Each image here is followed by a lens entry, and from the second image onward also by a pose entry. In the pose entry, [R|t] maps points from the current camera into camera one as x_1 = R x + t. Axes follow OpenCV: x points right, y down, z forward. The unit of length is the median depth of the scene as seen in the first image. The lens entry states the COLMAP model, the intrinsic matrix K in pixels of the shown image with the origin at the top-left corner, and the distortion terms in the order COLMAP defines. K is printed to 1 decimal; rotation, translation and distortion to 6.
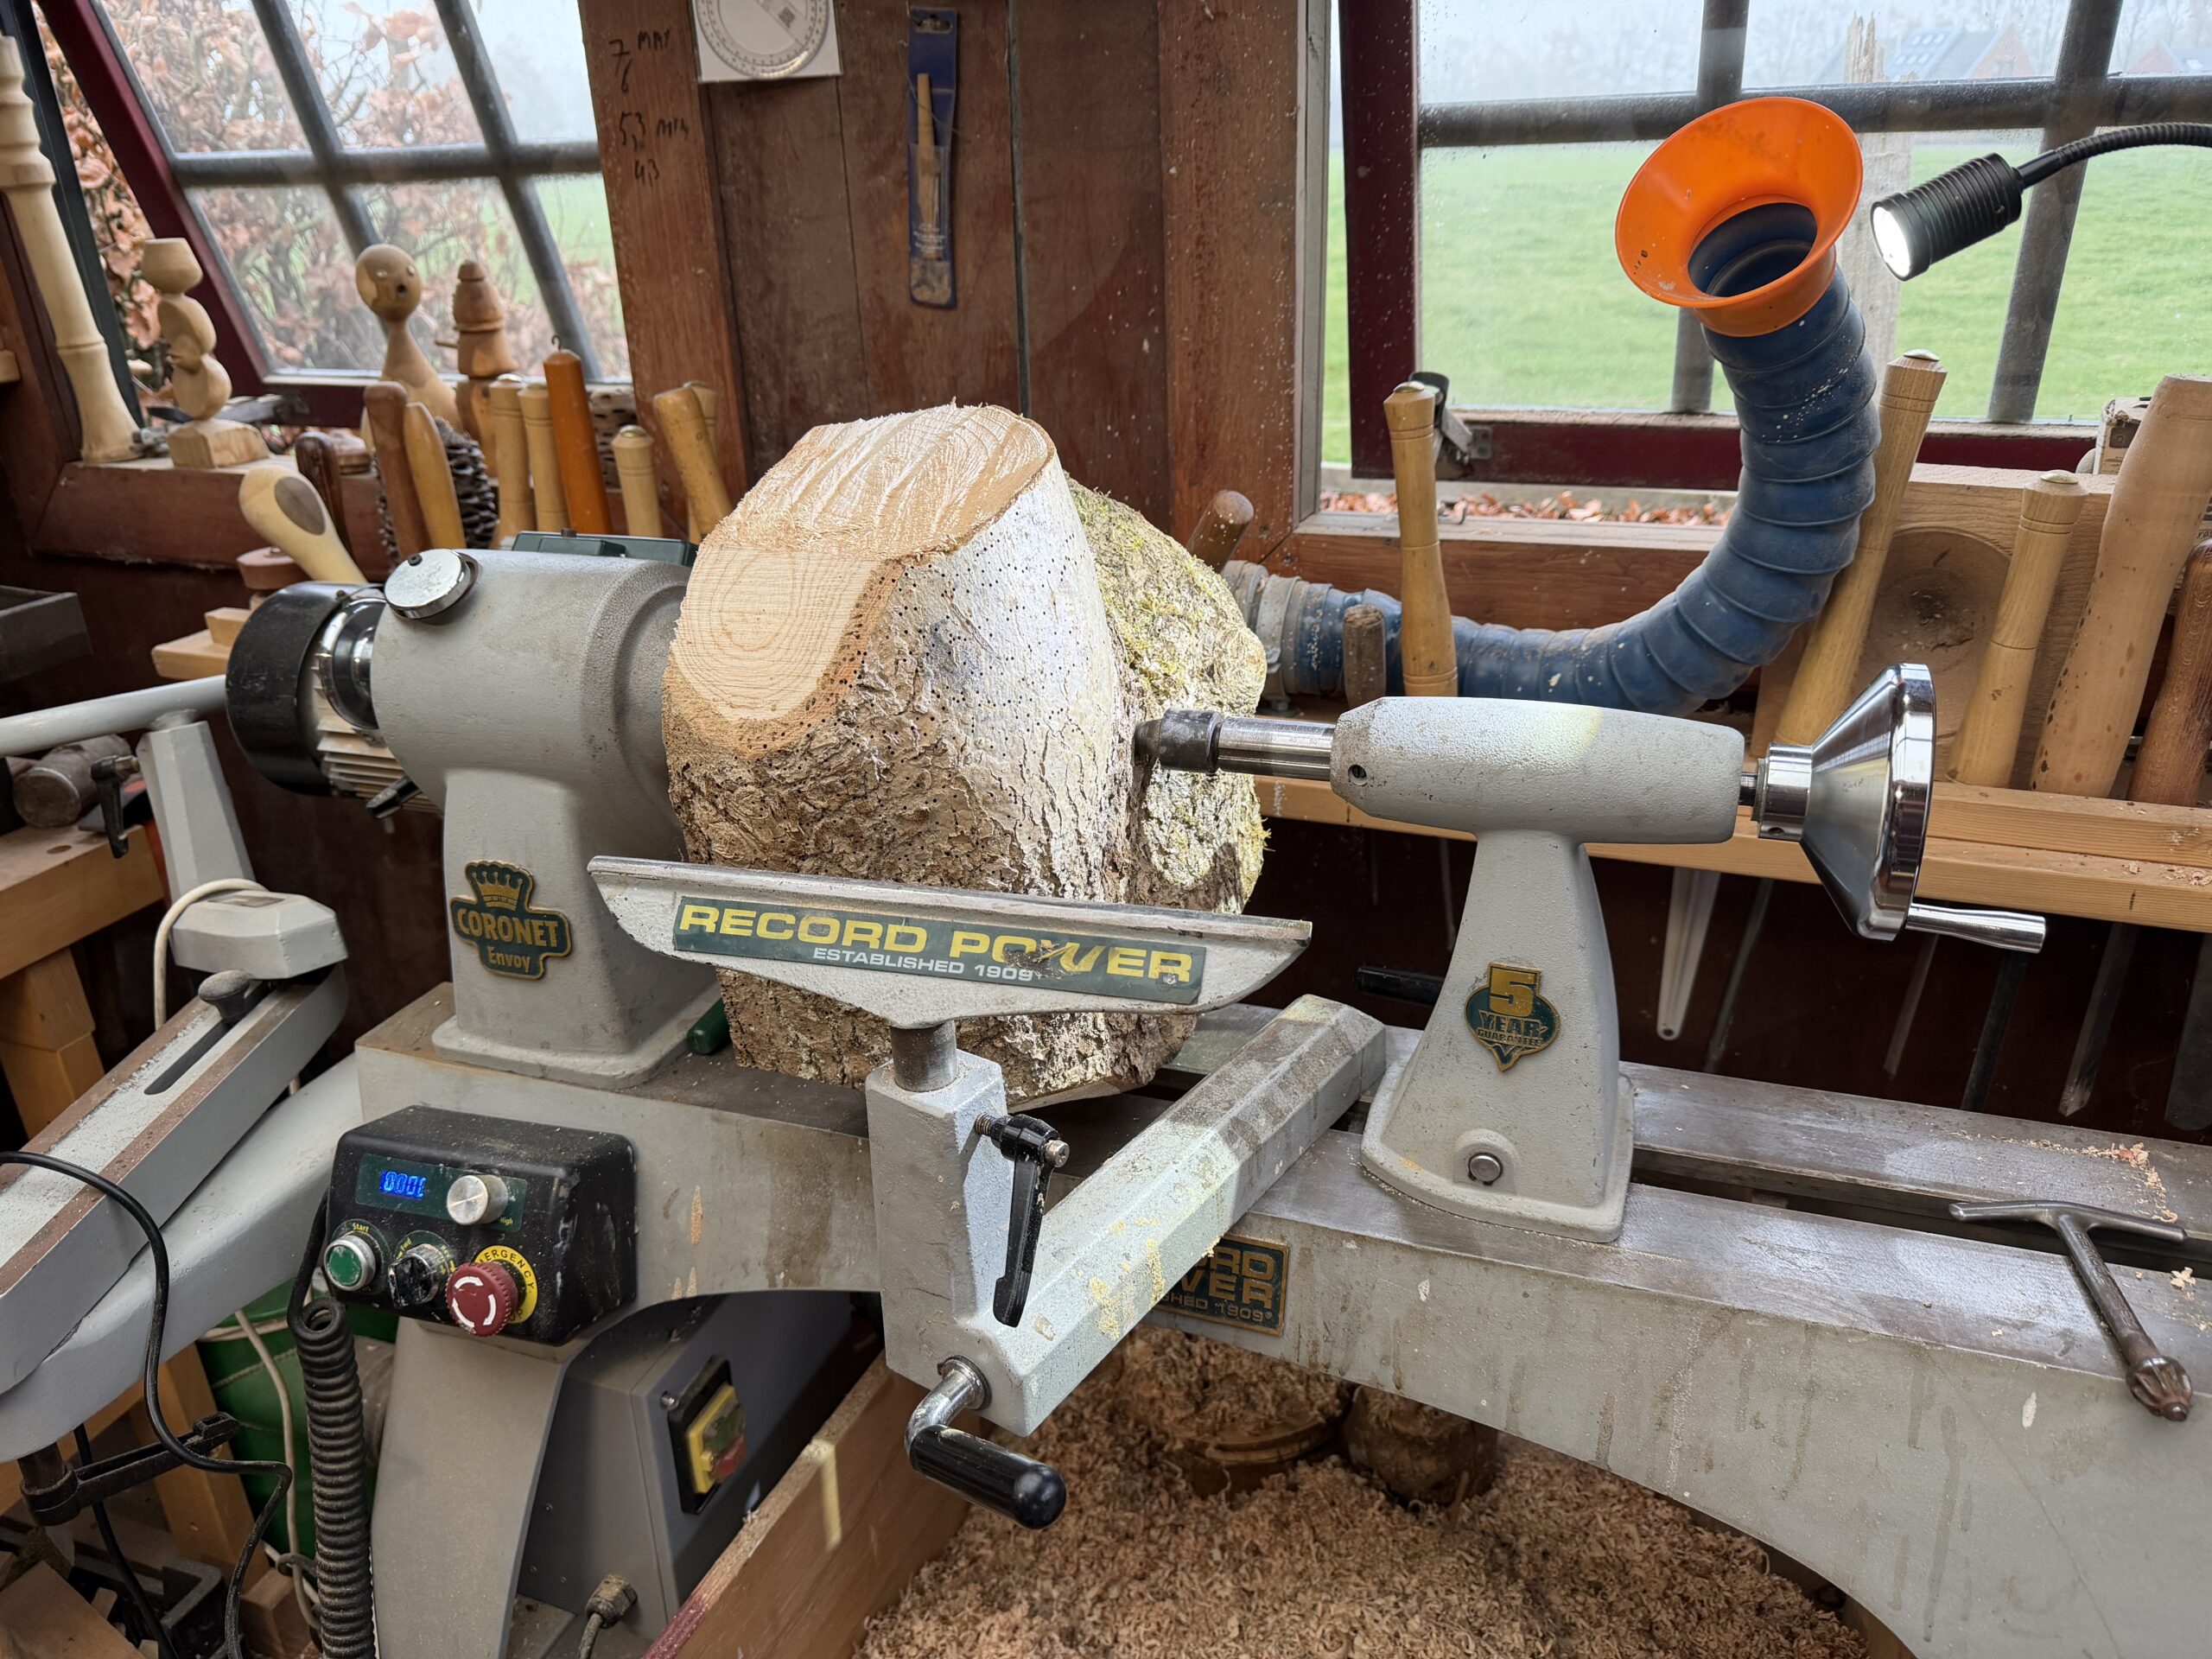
lens RADIAL K [[1616.8, 0, 1089.4], [0, 1616.8, 843.2], [0, 0, 1]] dist [-0.013628, 0.003288]
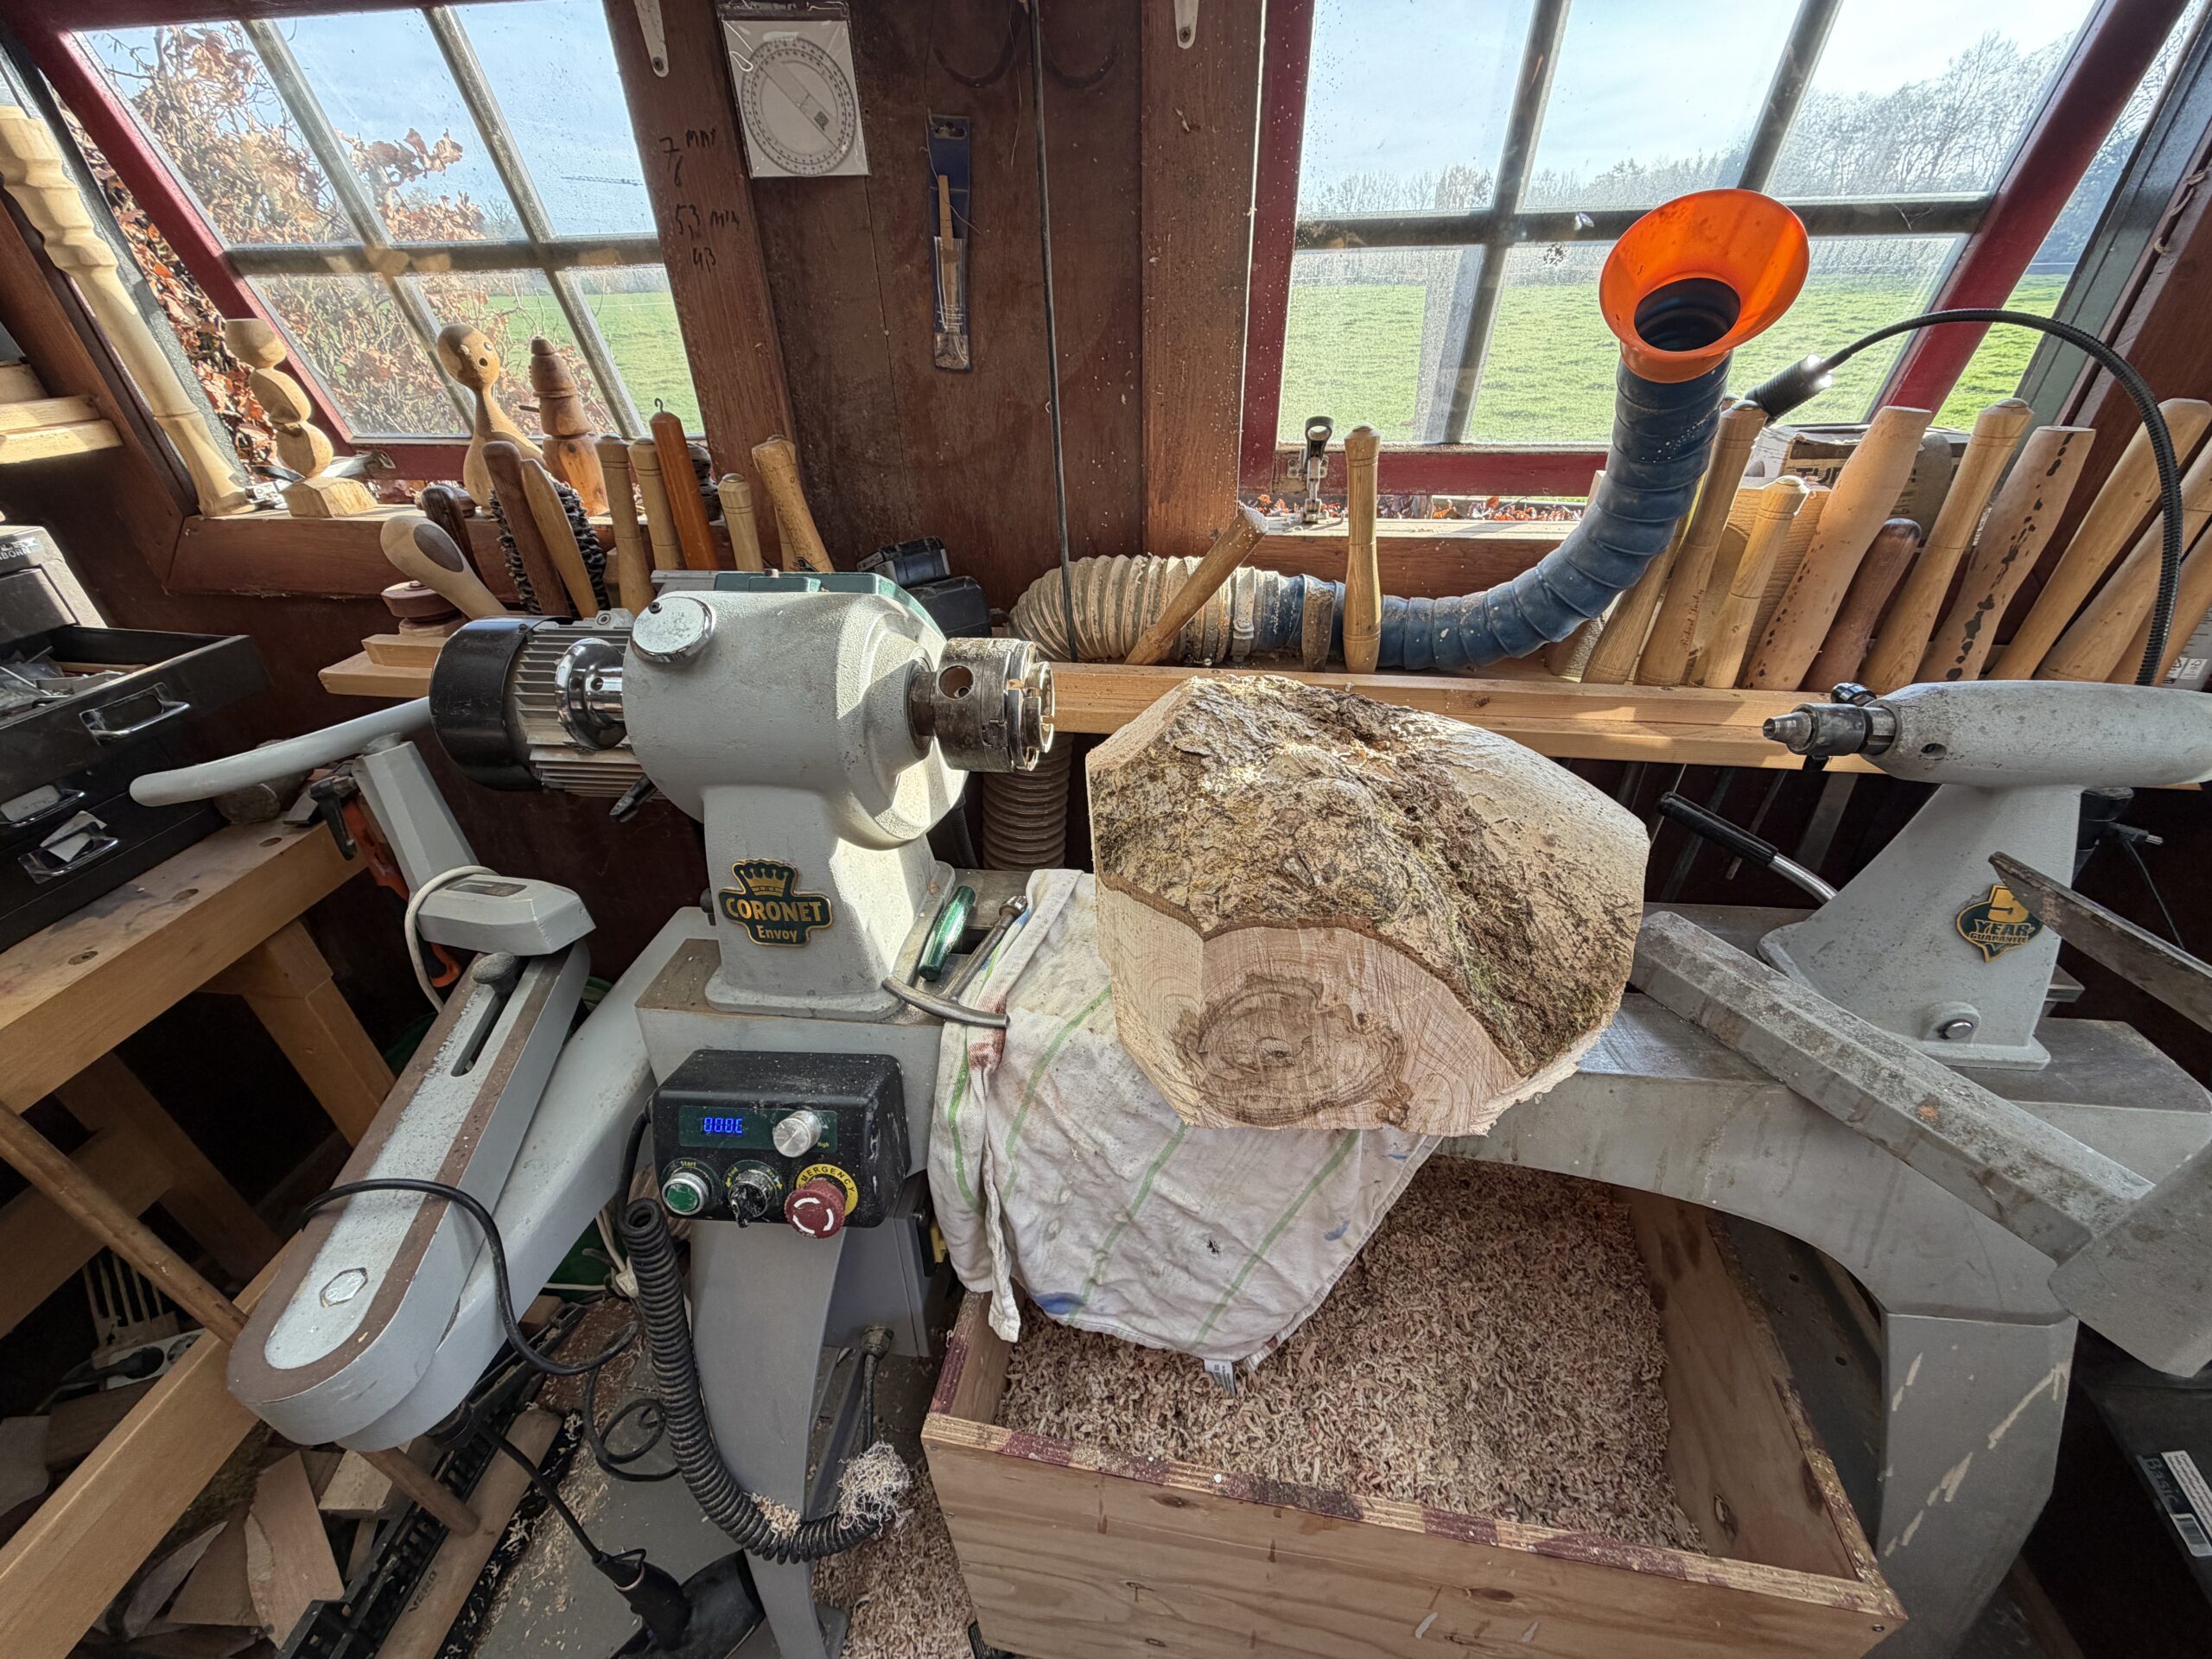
lens RADIAL K [[888.6, 0, 1083.7], [0, 888.6, 836.7], [0, 0, 1]] dist [-0.008444, 0.004464]
pose [[0.971007, -0.116550, 0.208715, -0.205978], [0.083537, 0.983486, 0.160553, -0.069657], [-0.223981, -0.138463, 0.964707, 0.236729]]
